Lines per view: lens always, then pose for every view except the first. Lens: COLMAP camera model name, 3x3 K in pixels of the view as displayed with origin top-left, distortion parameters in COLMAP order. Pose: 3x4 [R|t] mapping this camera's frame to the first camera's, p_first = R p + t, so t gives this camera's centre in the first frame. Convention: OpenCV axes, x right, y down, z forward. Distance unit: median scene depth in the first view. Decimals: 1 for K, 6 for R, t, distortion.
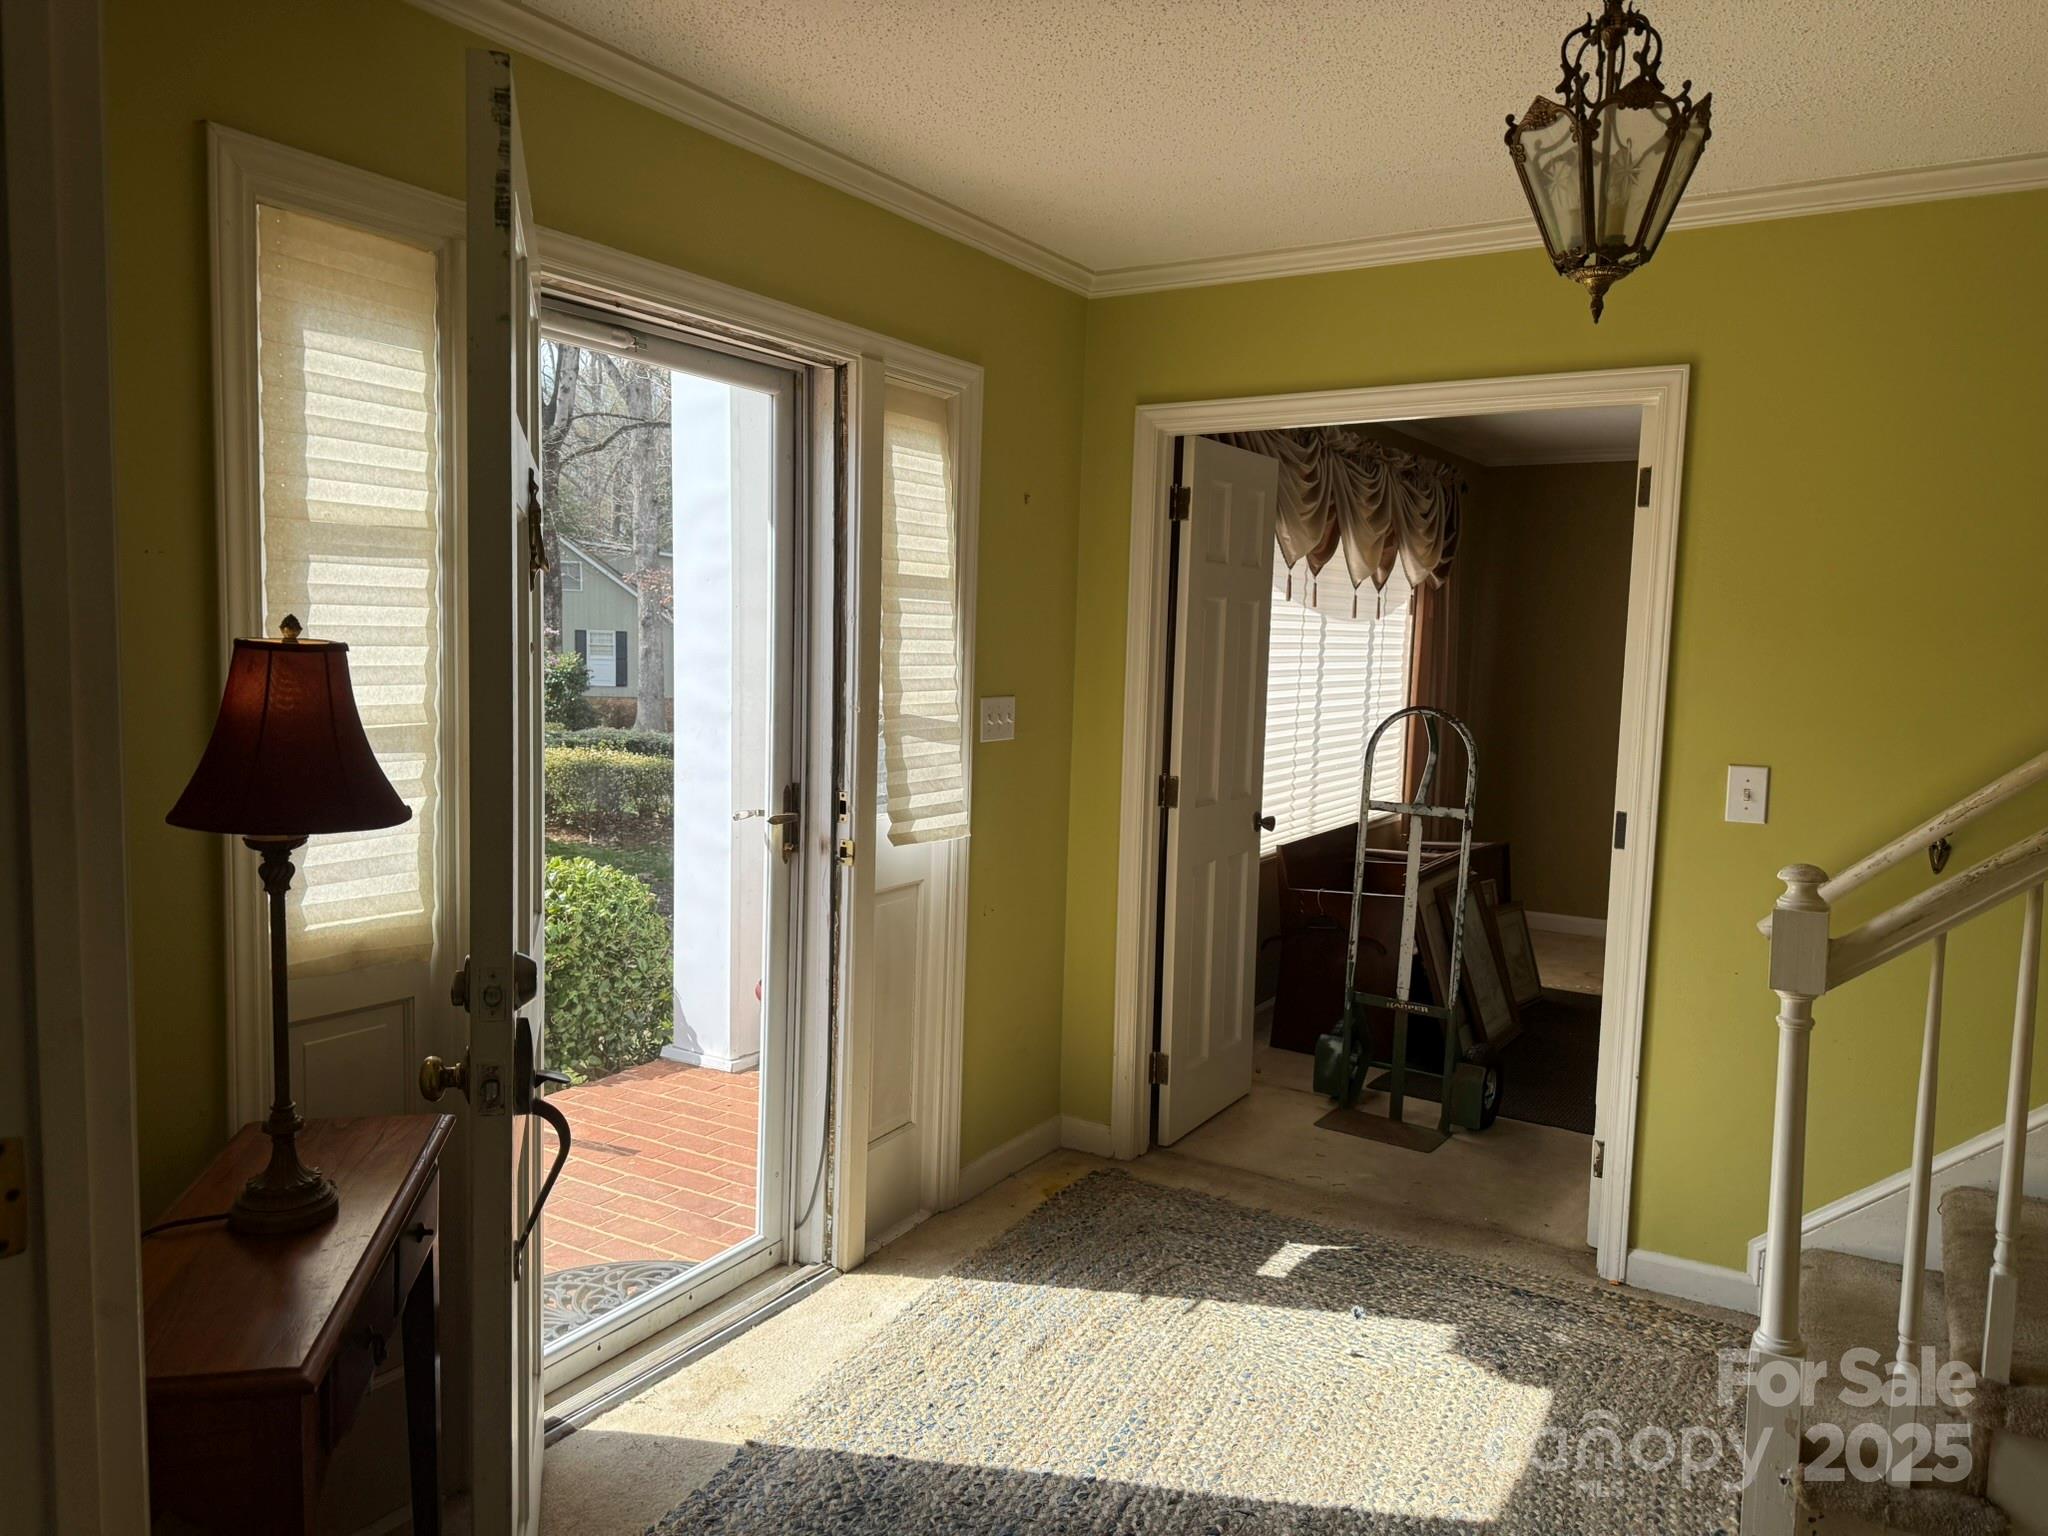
lens RADIAL K [[1443.7, 0, 1040.8], [0, 1443.7, 764.7], [0, 0, 1]] dist [0.043217, -0.047706]
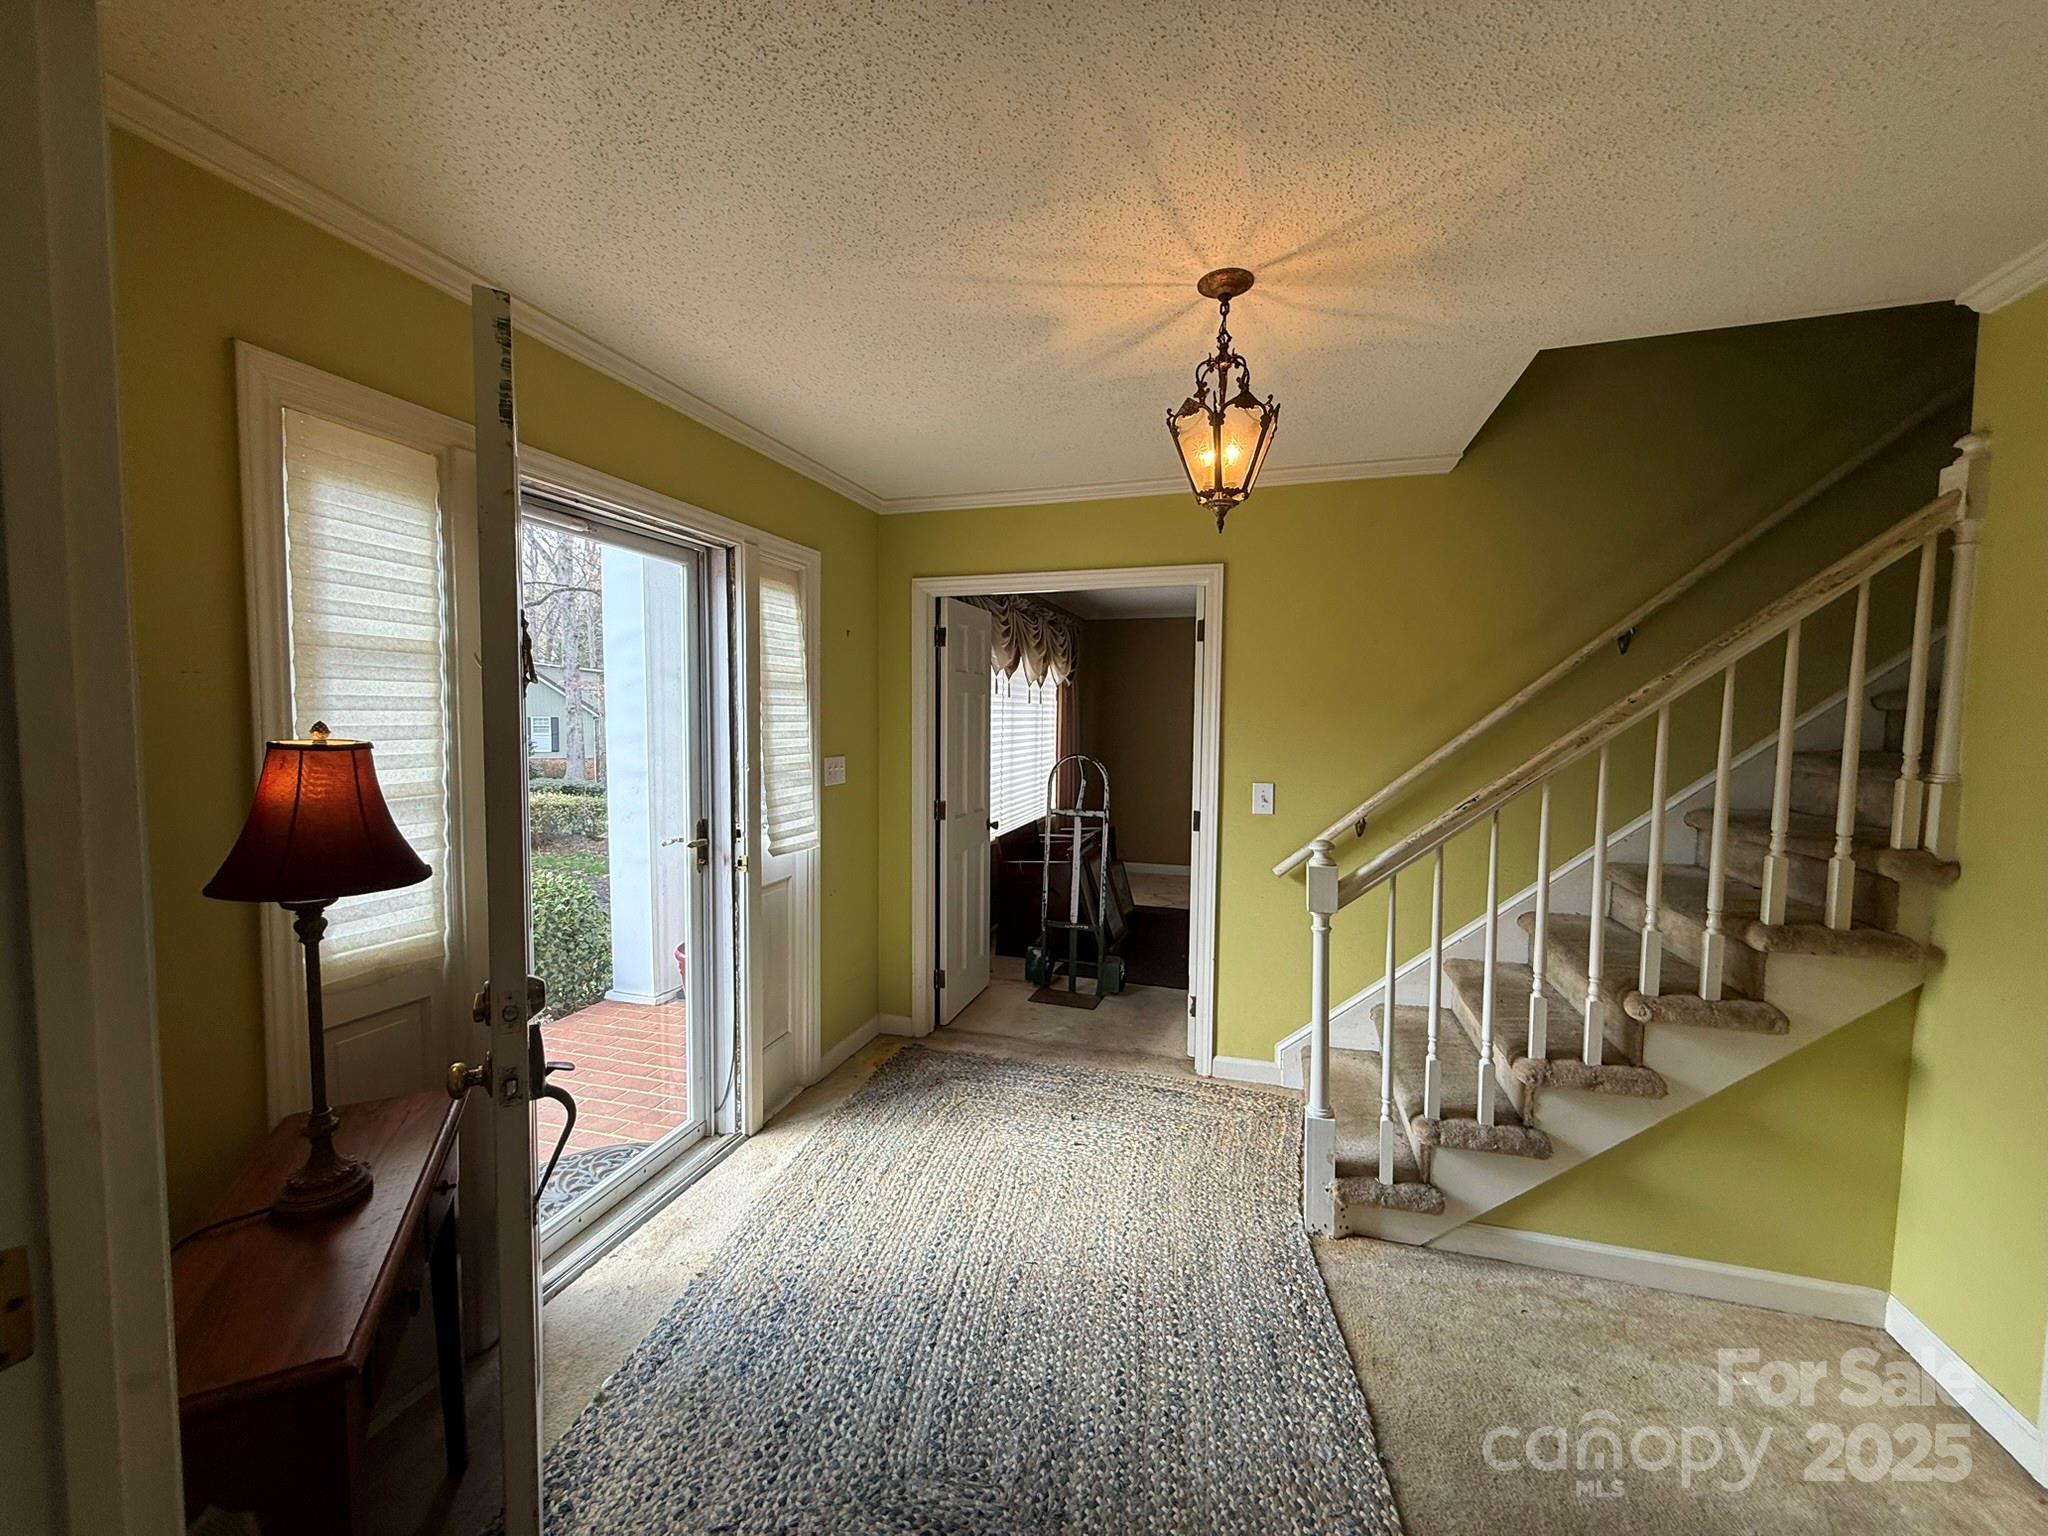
lens RADIAL K [[812.4, 0, 1029.2], [0, 812.4, 762.0], [0, 0, 1]] dist [-0.000825, 0.000370]
pose [[0.969125, -0.033506, 0.244284, -0.055493], [0.040472, 0.998903, -0.023550, -0.015834], [-0.243227, 0.032710, 0.969418, 0.101635]]
